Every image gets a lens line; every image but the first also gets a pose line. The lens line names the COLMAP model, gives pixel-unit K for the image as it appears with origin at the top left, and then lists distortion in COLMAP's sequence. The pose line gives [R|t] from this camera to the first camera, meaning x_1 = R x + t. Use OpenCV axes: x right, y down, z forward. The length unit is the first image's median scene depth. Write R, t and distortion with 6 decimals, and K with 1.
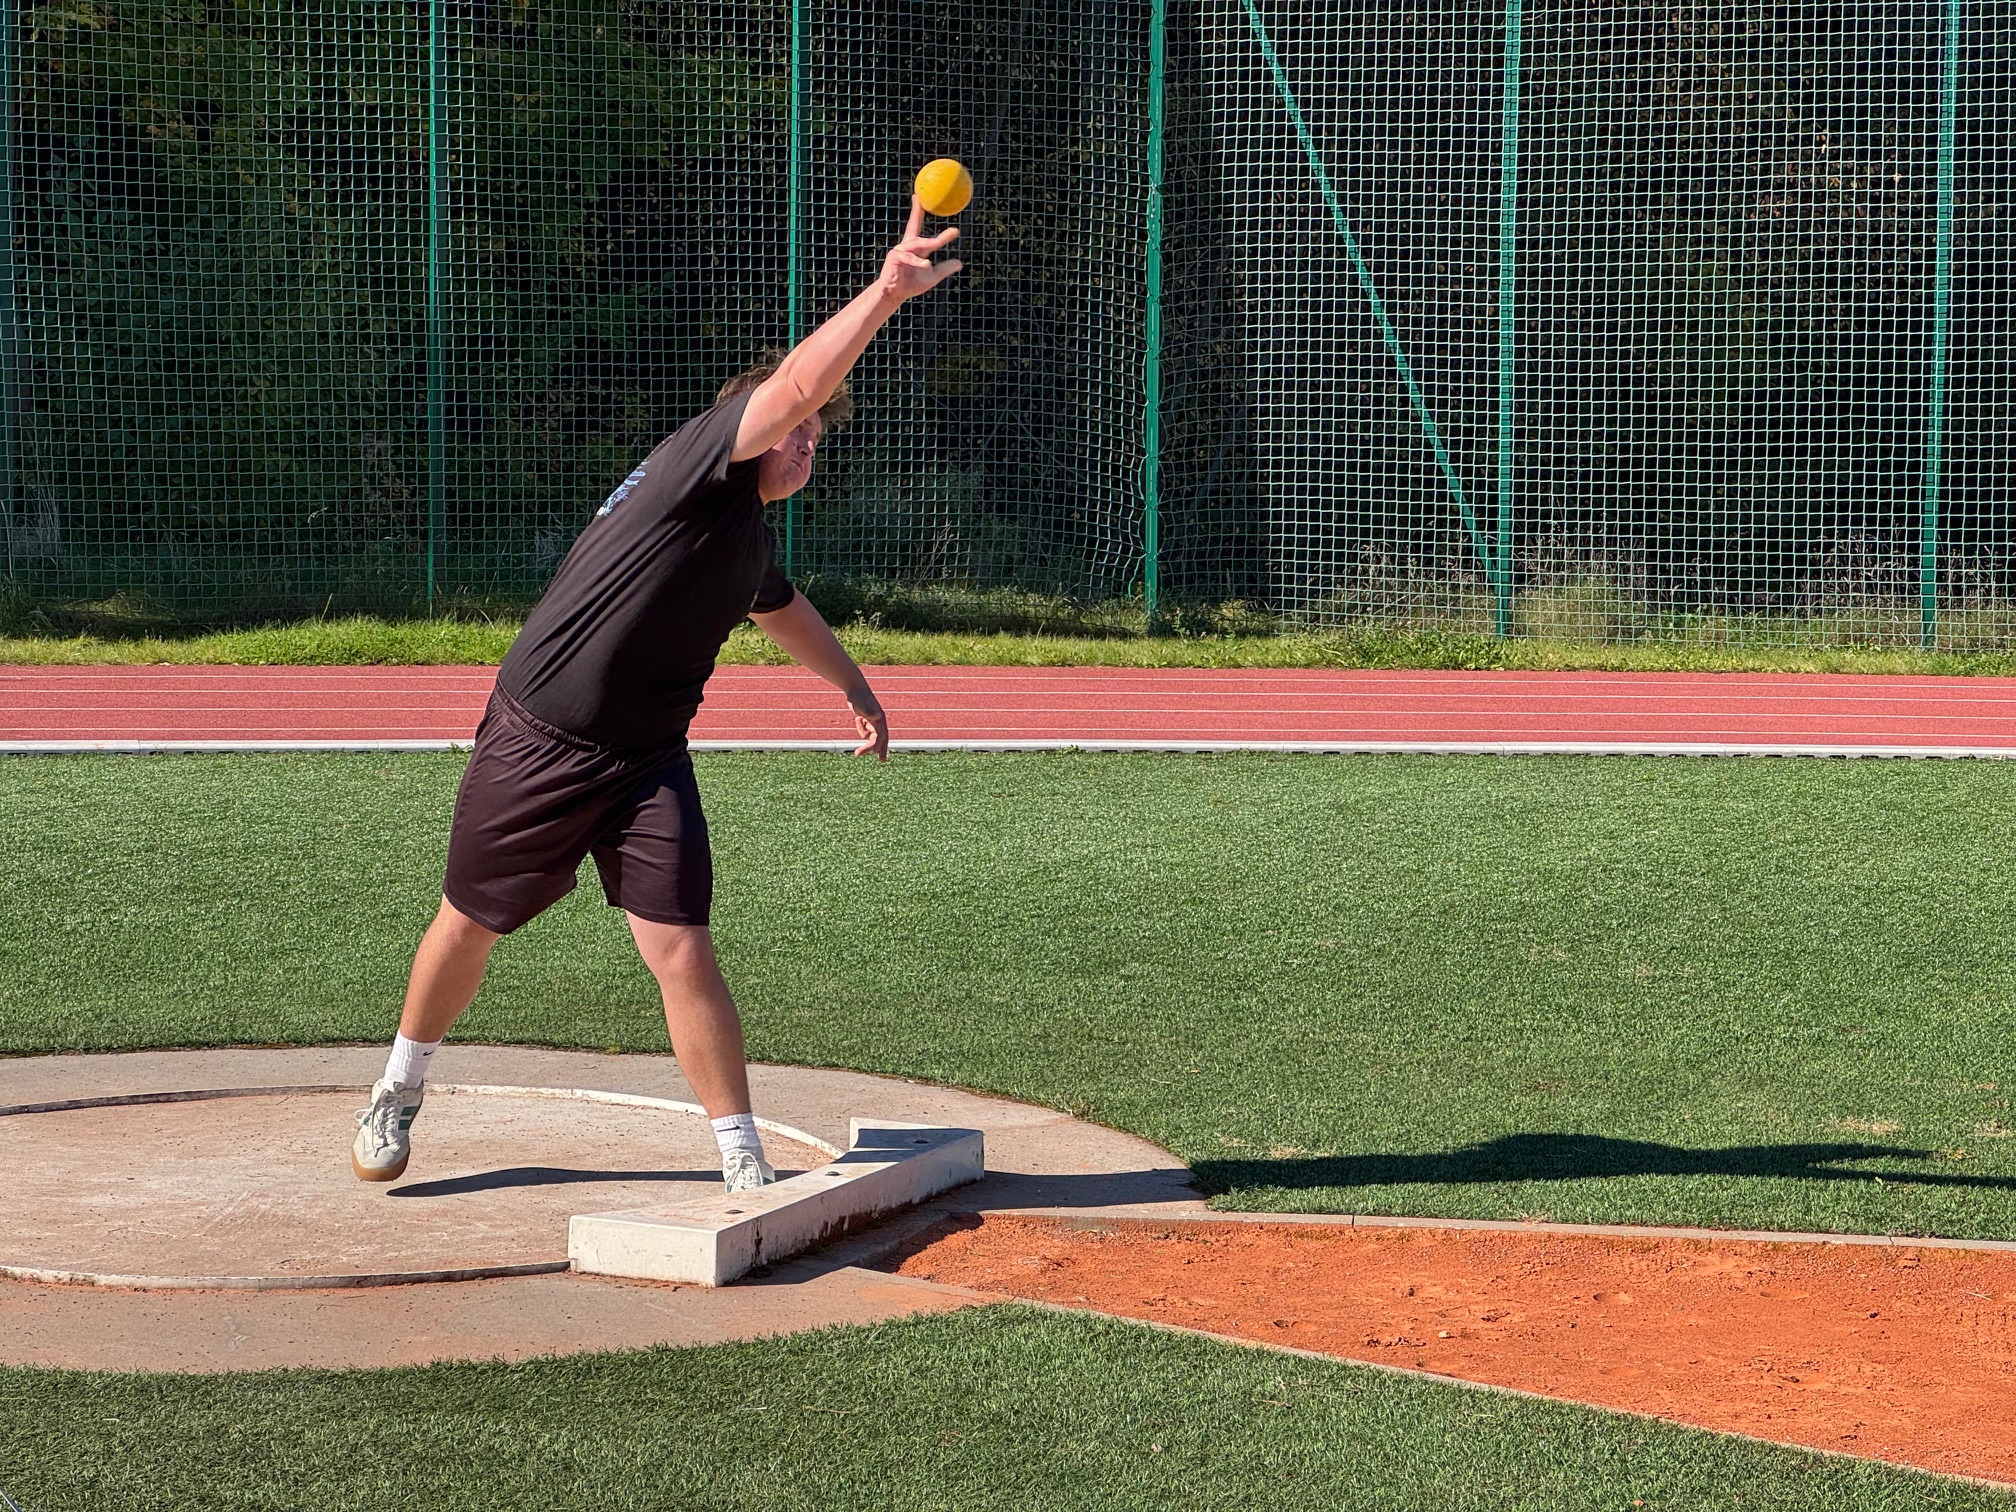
lens RADIAL K [[4502.7, 0, 1008.6], [0, 4502.7, 458.6], [0, 0, 1]] dist [0.091405, -0.554942]
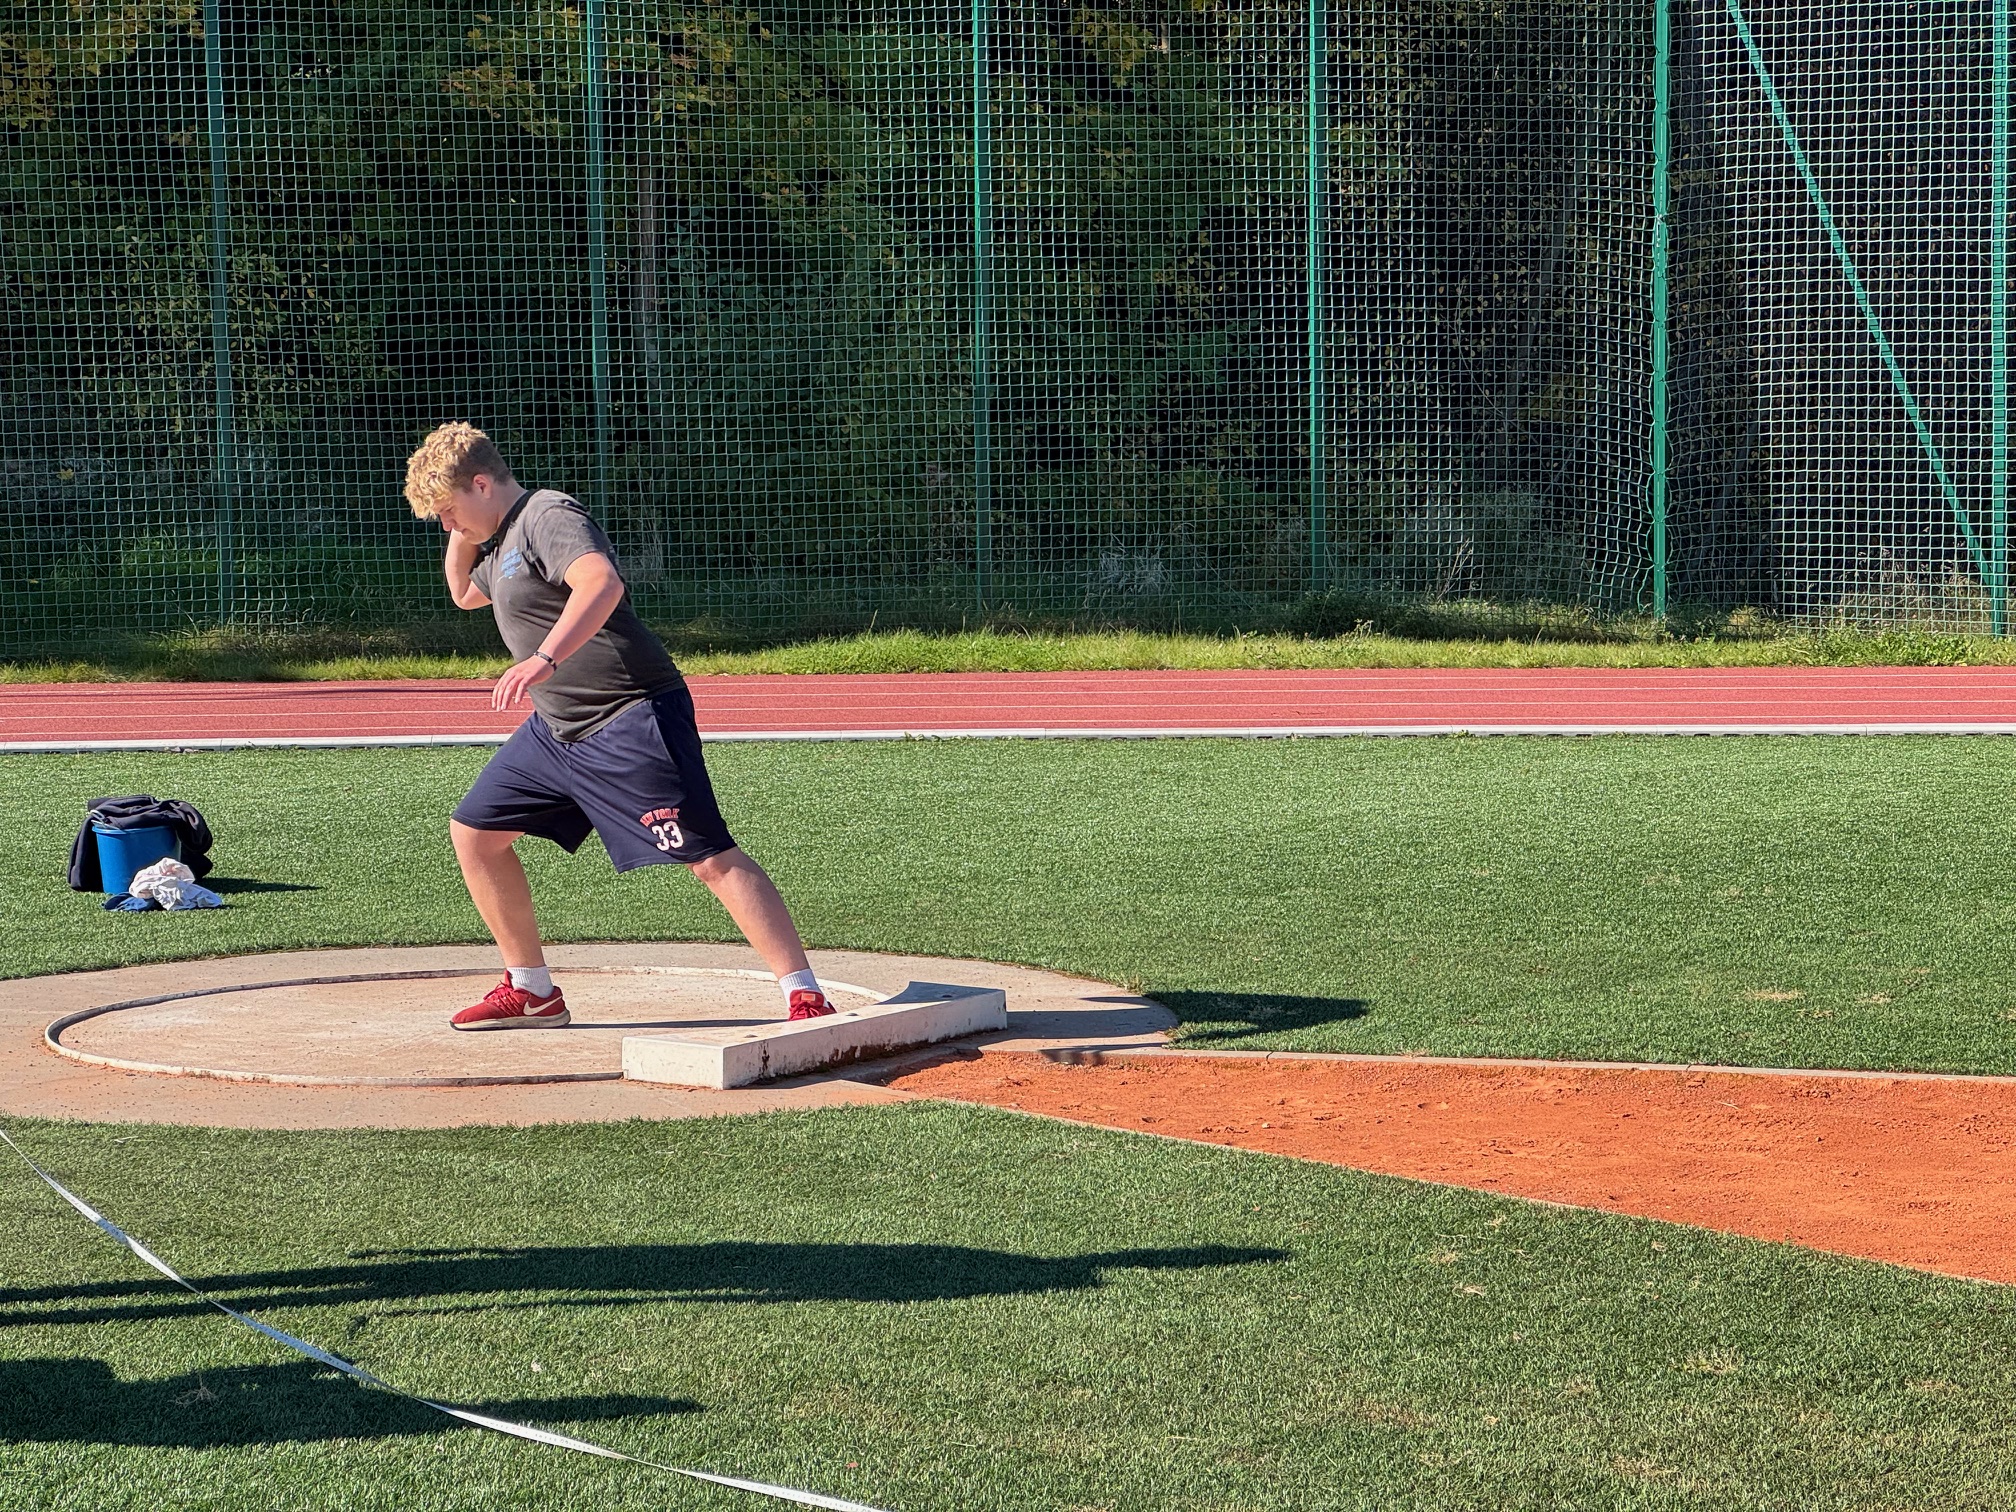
lens RADIAL K [[4518.5, 0, 935.7], [0, 4518.5, 760.0], [0, 0, 1]] dist [-0.450104, 7.937355]
pose [[0.980175, -0.009630, -0.197898, 0.083437], [0.020977, 0.998248, 0.055323, 0.005571], [0.197018, -0.058378, 0.978660, -0.085366]]
